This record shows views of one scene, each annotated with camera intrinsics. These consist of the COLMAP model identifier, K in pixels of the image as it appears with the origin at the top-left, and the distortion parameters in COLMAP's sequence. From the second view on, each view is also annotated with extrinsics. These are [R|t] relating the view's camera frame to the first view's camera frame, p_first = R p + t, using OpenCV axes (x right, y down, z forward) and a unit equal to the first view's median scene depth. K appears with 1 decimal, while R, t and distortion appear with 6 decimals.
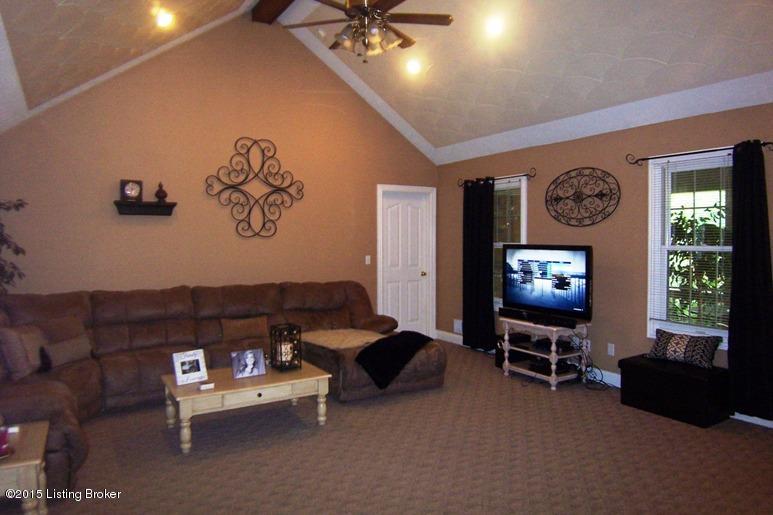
lens RADIAL K [[544.5, 0, 382.5], [0, 544.5, 256.9], [0, 0, 1]] dist [0.001875, -0.032960]
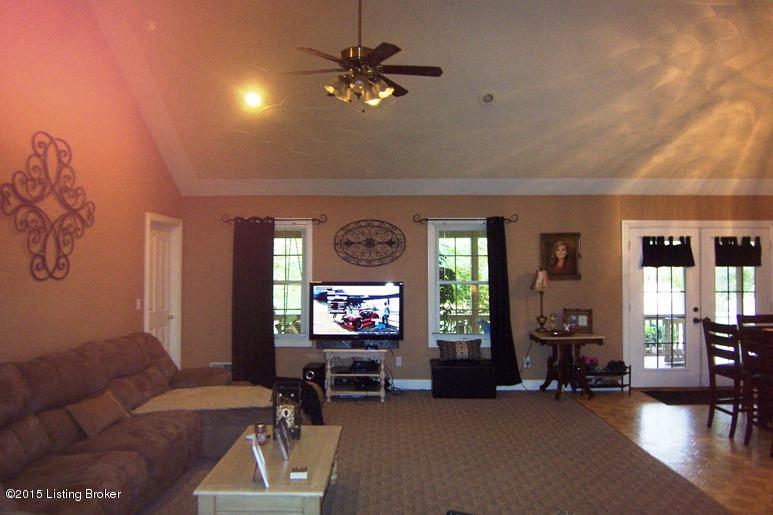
lens RADIAL K [[544.5, 0, 382.3], [0, 544.5, 258.4], [0, 0, 1]] dist [0.001875, -0.032960]
pose [[0.509319, 0.015306, 0.860441, -0.610936], [0.028530, 0.998992, -0.034659, -0.027375], [-0.860105, 0.042201, 0.508369, 0.307673]]
